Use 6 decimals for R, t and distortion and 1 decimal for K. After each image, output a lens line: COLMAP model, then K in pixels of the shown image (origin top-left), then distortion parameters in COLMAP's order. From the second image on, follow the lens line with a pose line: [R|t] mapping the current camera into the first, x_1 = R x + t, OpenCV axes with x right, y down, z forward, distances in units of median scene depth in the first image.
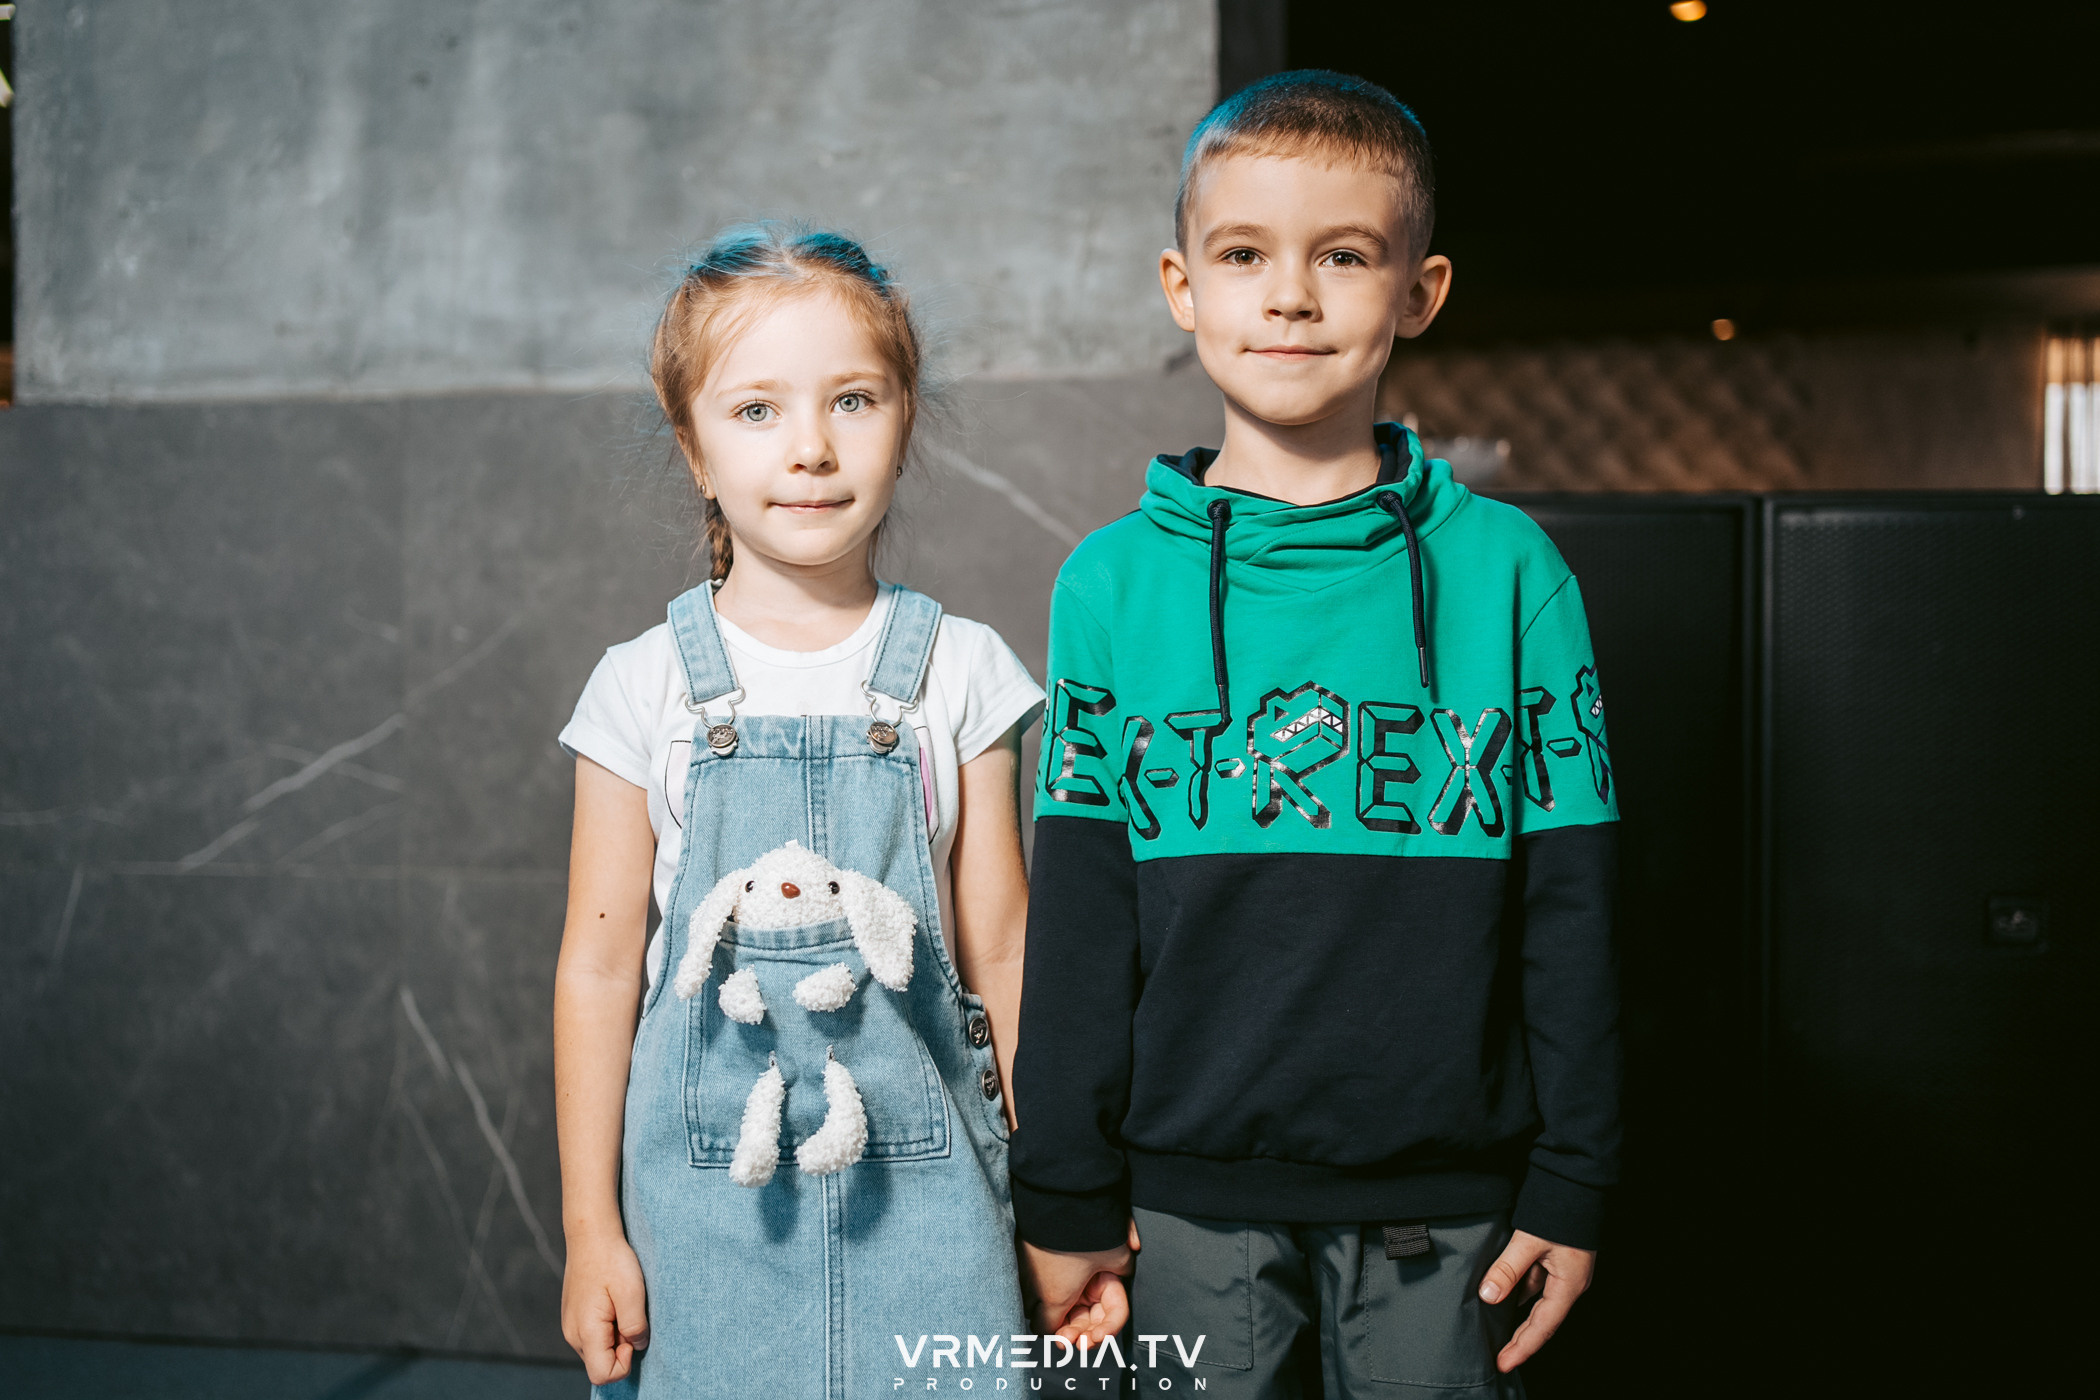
lens RADIAL K [[2207.5, 0, 1001.2], [0, 2207.5, 676.2], [0, 0, 1]] dist [-0.012162, 0.116918]
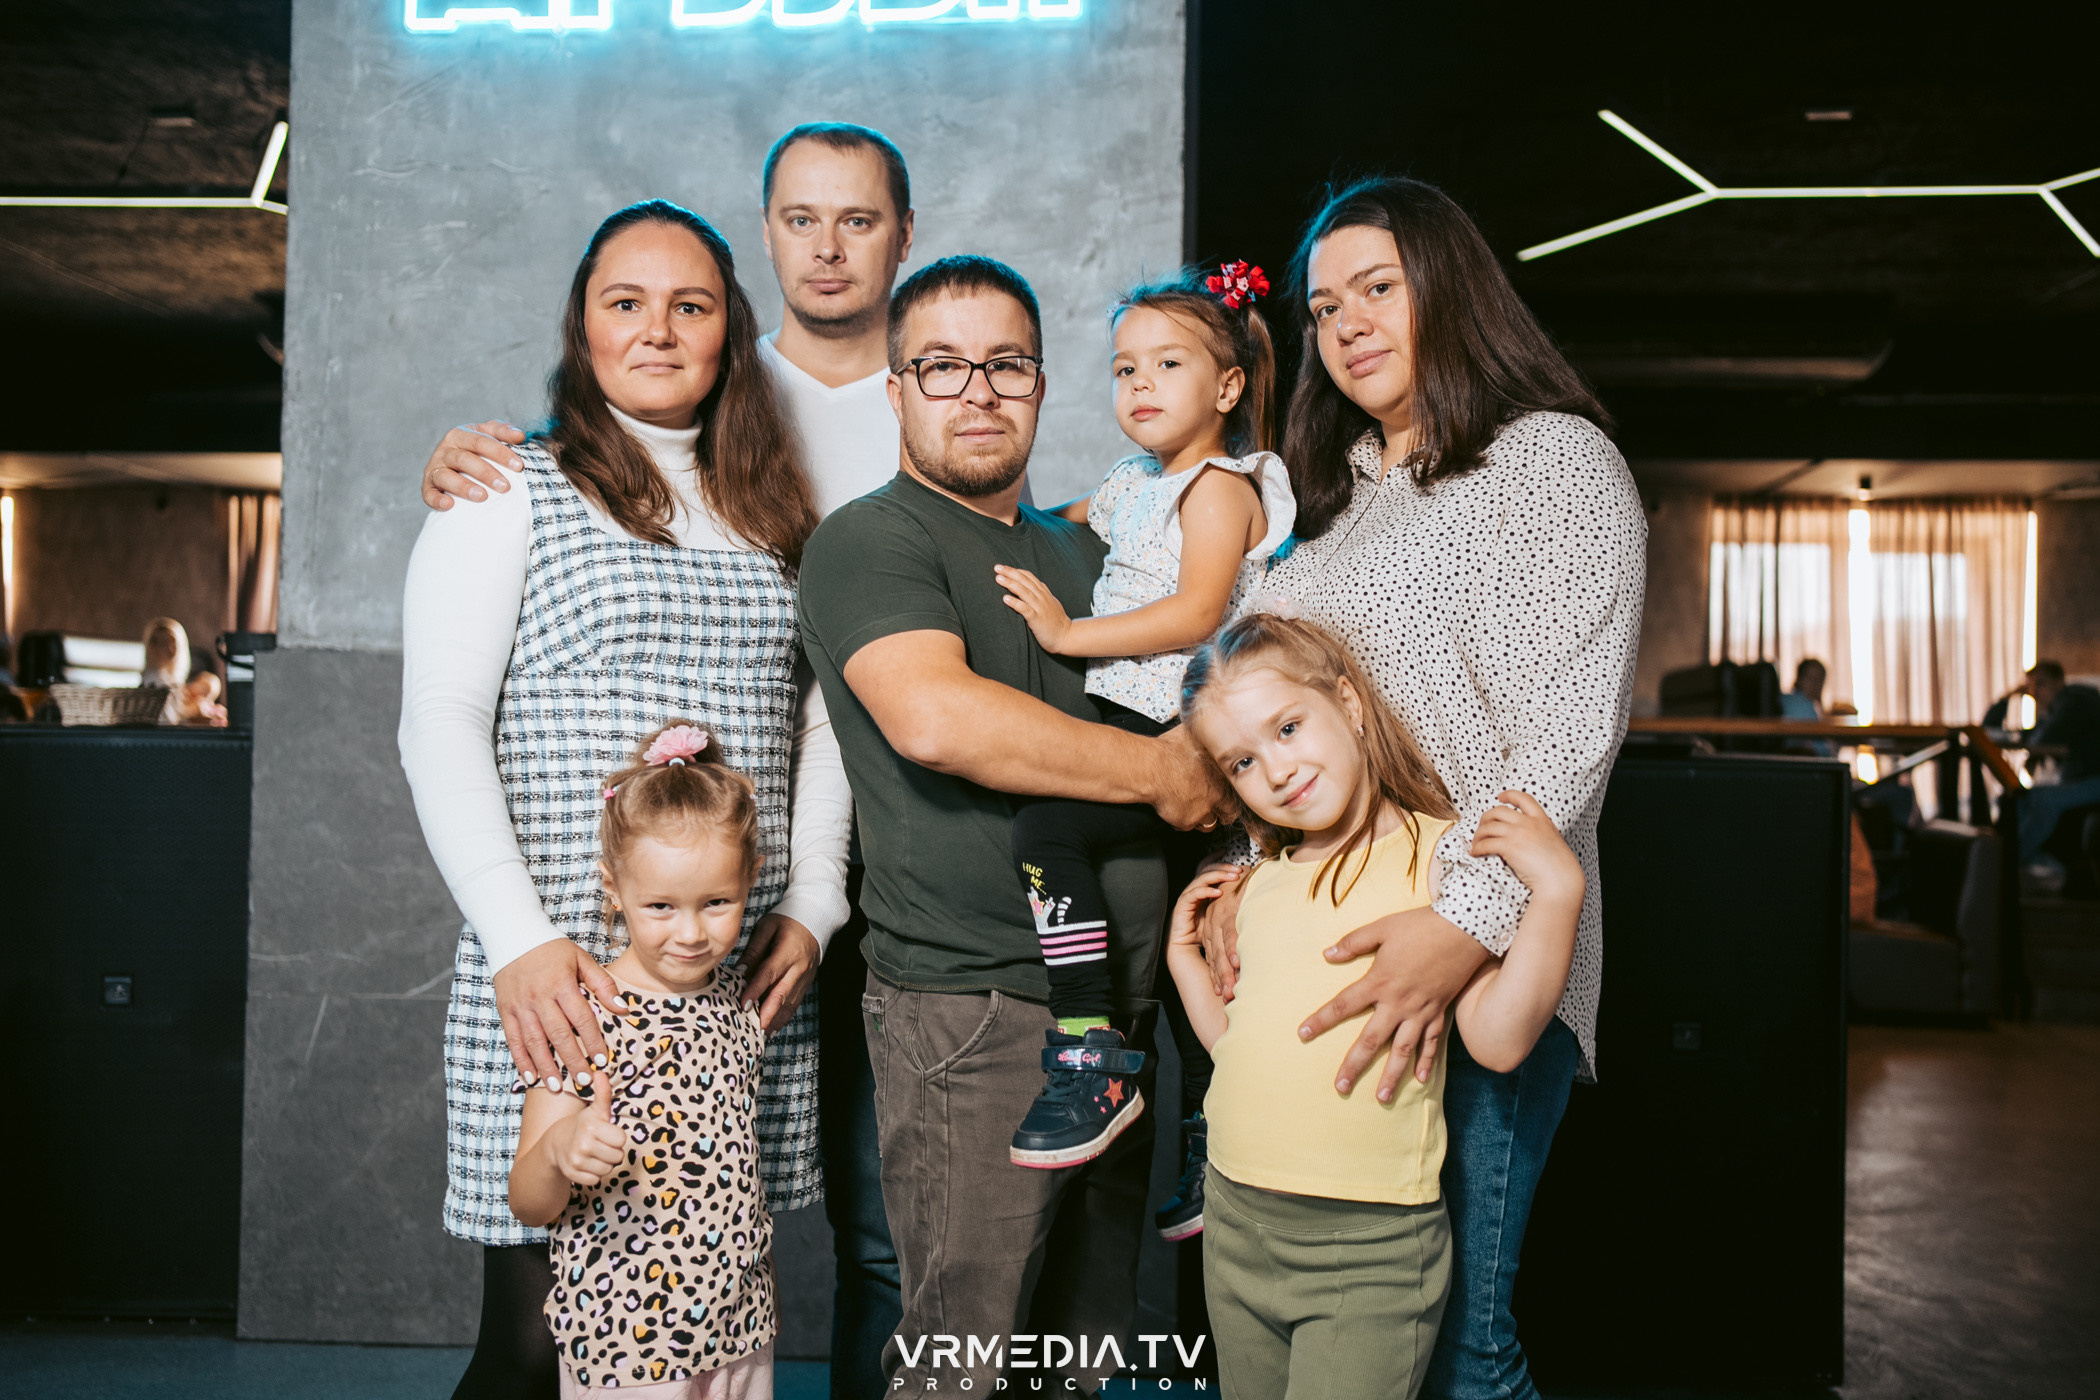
lens RADIAL K [[2116.1, 0, 1052.0], [0, 2116.1, 698.0], [0, 0, 1]] dist [-0.032654, 0.161595]
pose [[0.990189, 0.018090, 0.138555, -0.162952], [-0.015953, 0.999736, -0.016518, -0.081868], [-0.138818, 0.014146, 0.990217, -0.345646]]
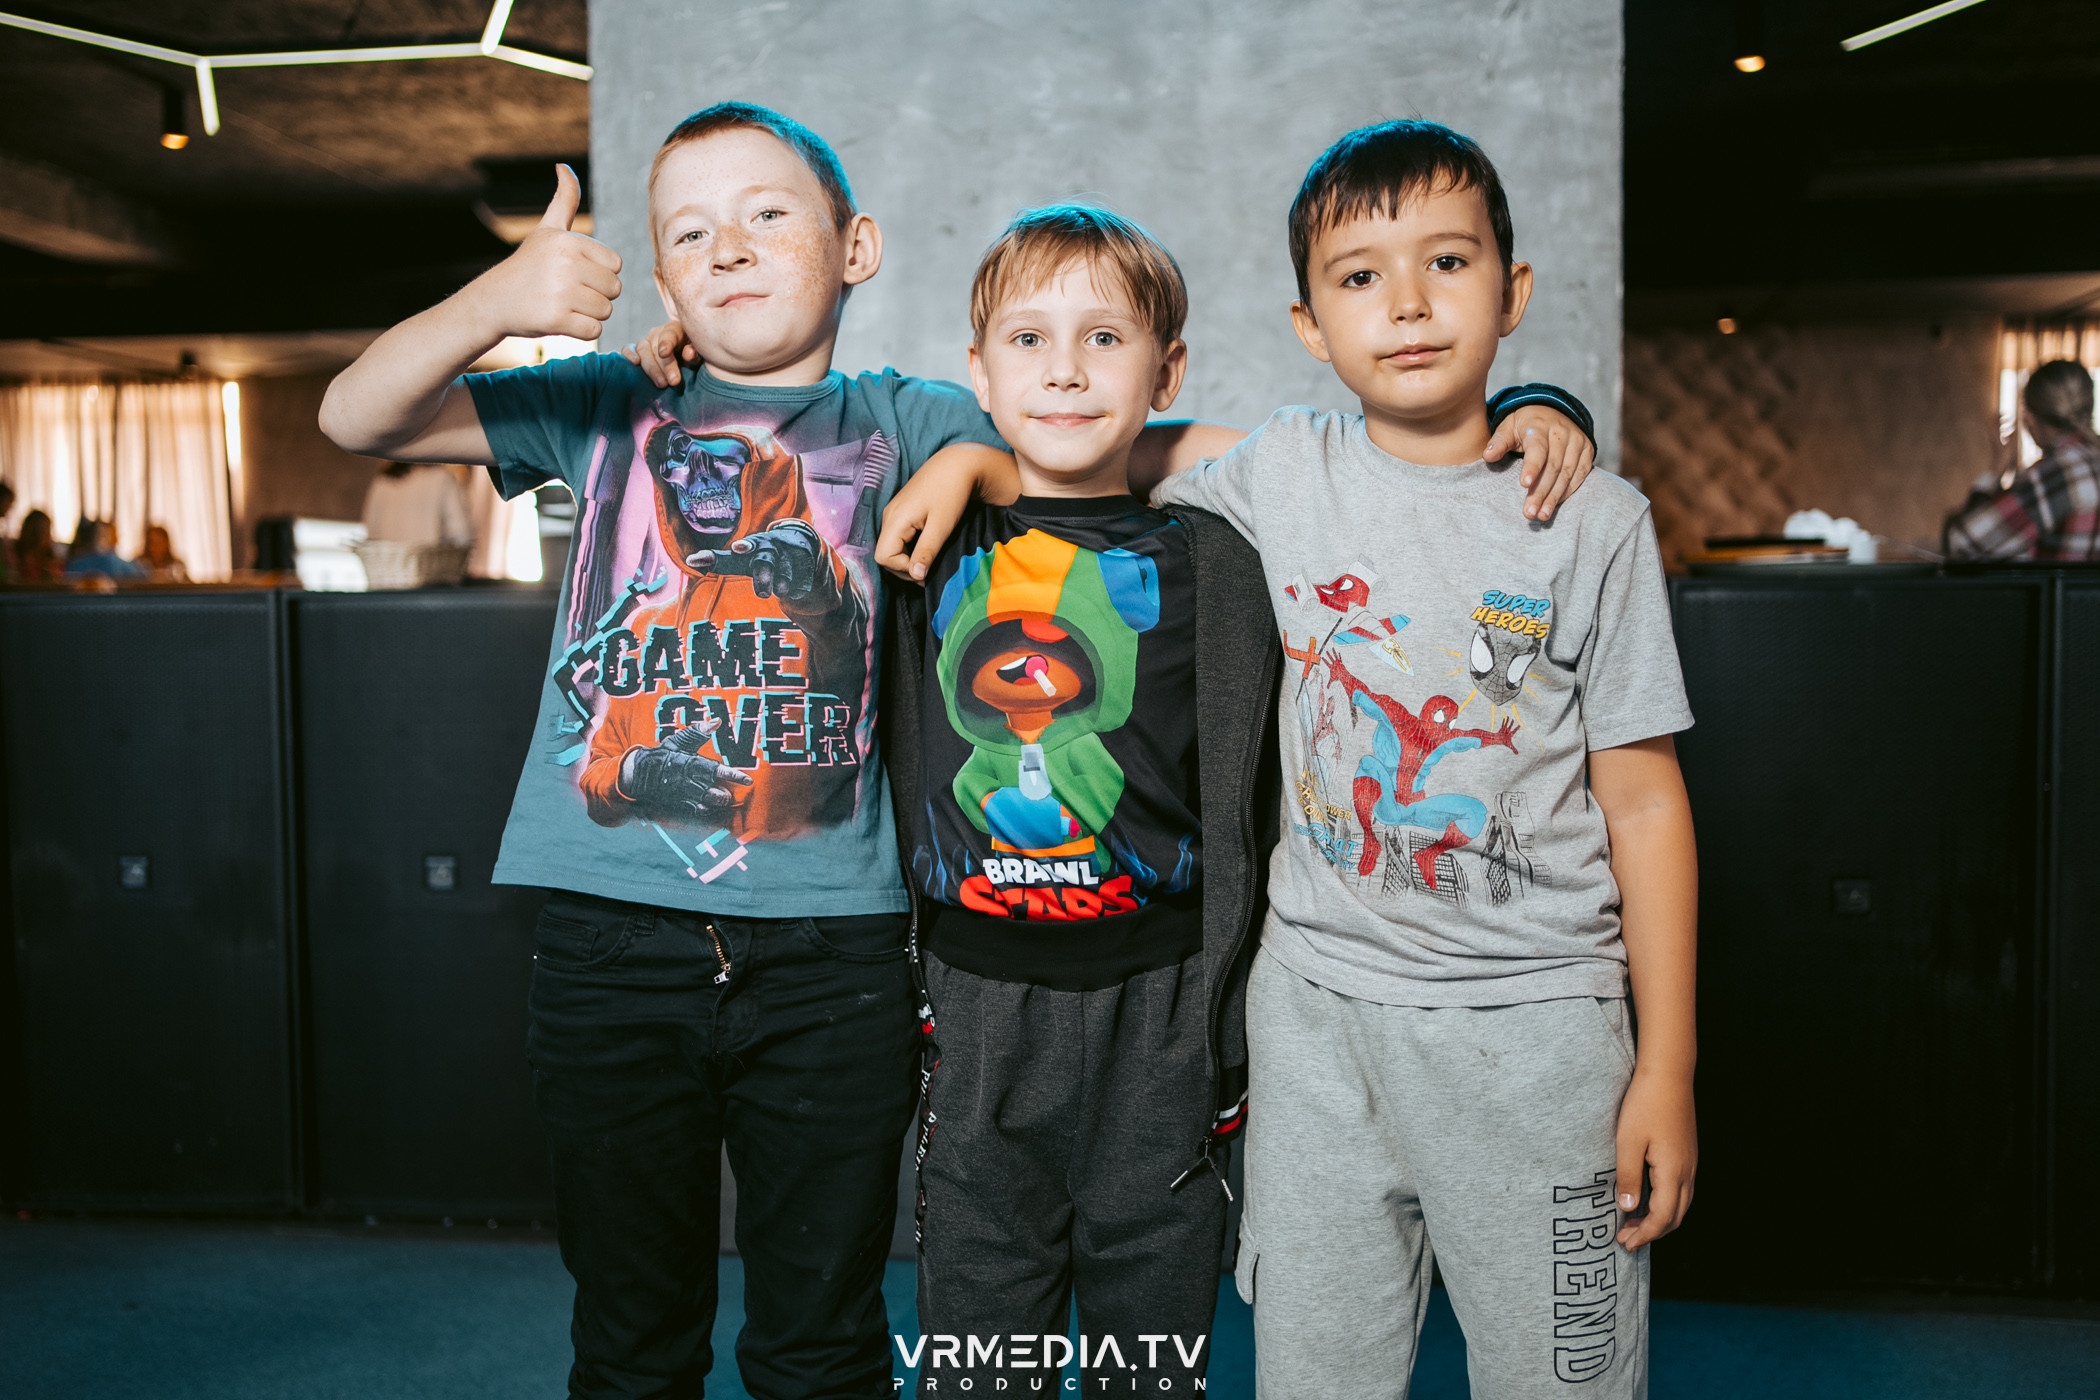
lens RADIAL K [[2103.9, 0, 1048.8], [0, 2103.9, 697.7], [0, 0, 1]] dist [-0.029773, 0.161376]
pose [[0.998204, -0.011530, 0.058783, -0.276974], [0.008985, 0.999018, 0.043387, -0.061594], [-0.059226, -0.042781, 0.997327, -0.171658]]
